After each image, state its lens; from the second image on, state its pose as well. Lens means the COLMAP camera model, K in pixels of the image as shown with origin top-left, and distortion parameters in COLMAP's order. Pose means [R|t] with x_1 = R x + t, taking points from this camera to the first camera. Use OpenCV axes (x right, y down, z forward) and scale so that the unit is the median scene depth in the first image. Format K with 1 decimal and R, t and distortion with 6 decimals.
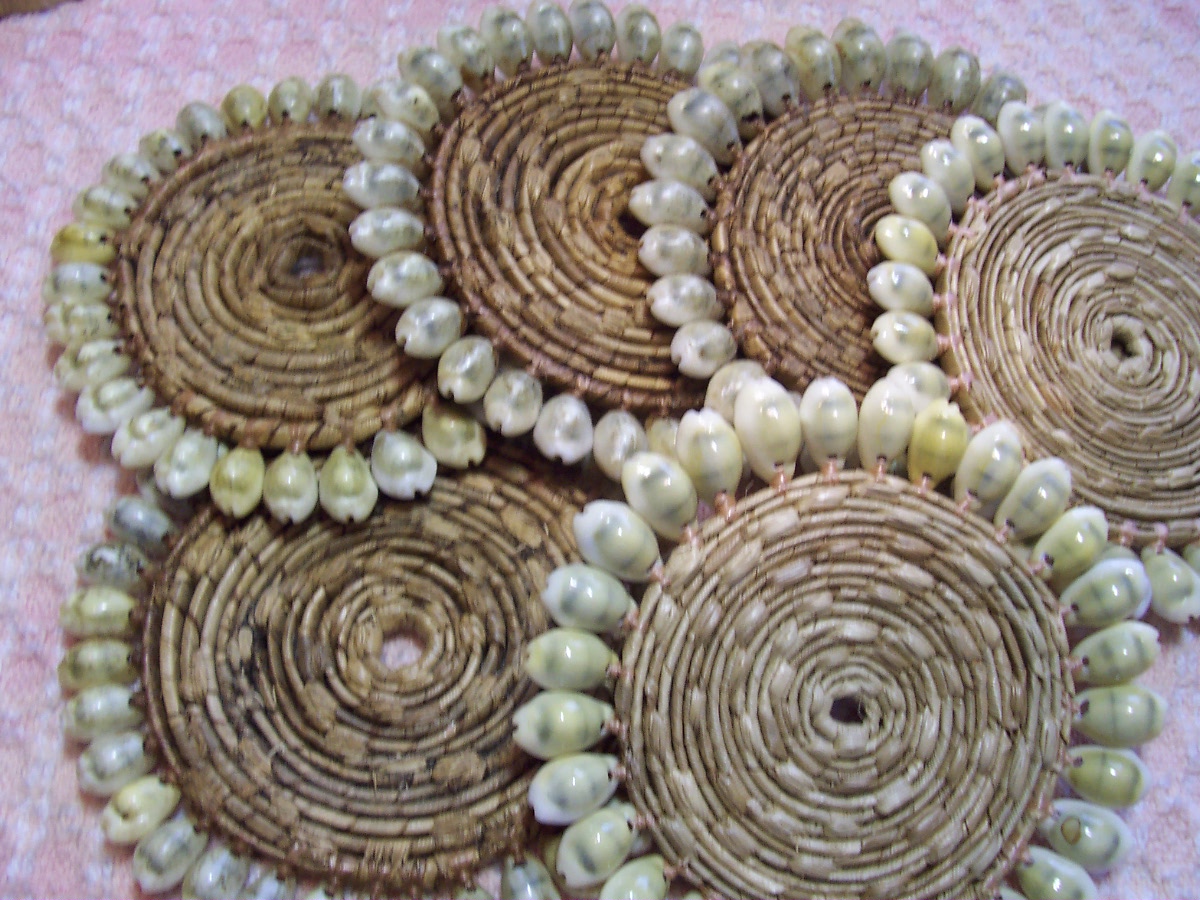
lens RADIAL K [[1328.3, 0, 599.5], [0, 1328.3, 453.6], [0, 0, 1]] dist [-0.093957, 0.000000]
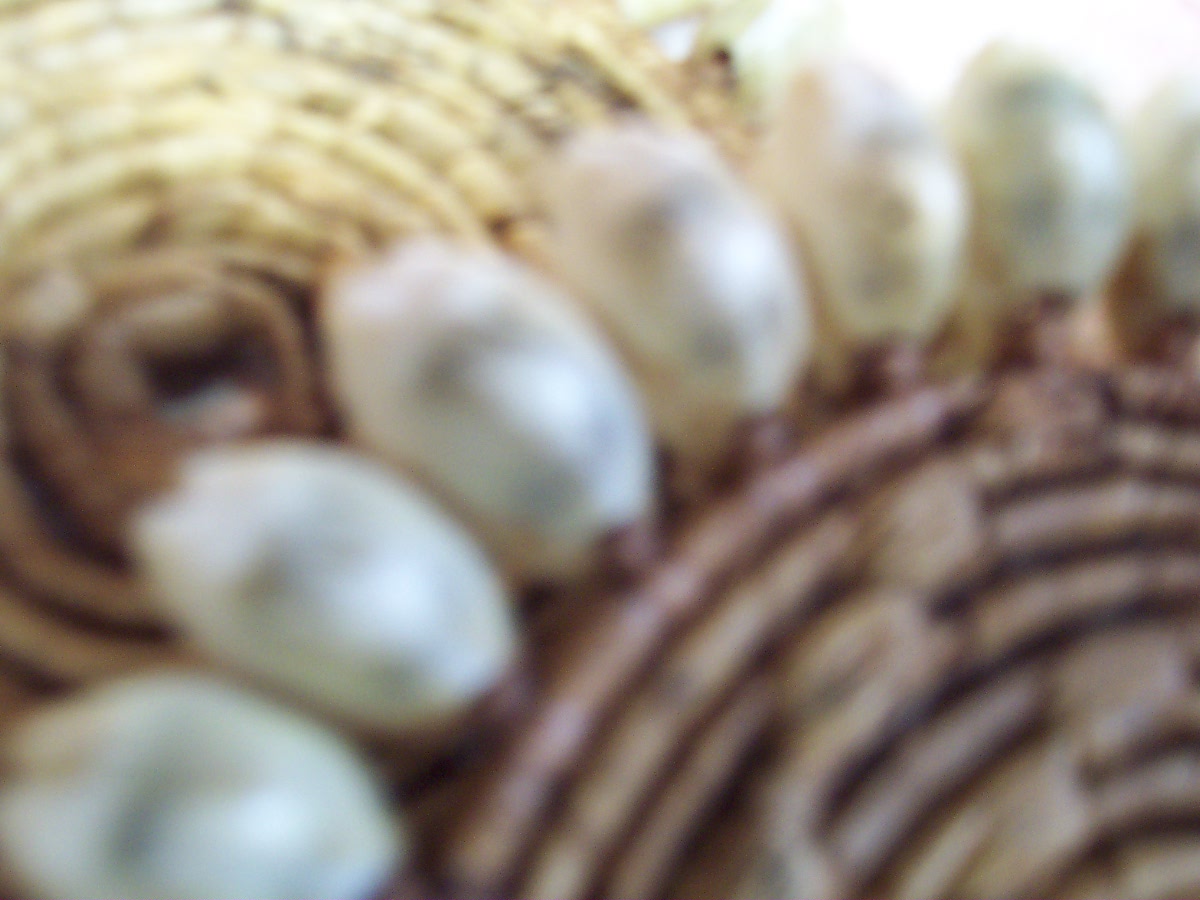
lens RADIAL K [[1328.3, 0, 599.4], [0, 1328.3, 451.5], [0, 0, 1]] dist [-0.093957, 0.000000]
pose [[0.682933, 0.699040, -0.212002, -0.097458], [-0.696203, 0.710732, 0.100801, -0.223530], [0.221140, 0.078756, 0.972057, 0.761351]]
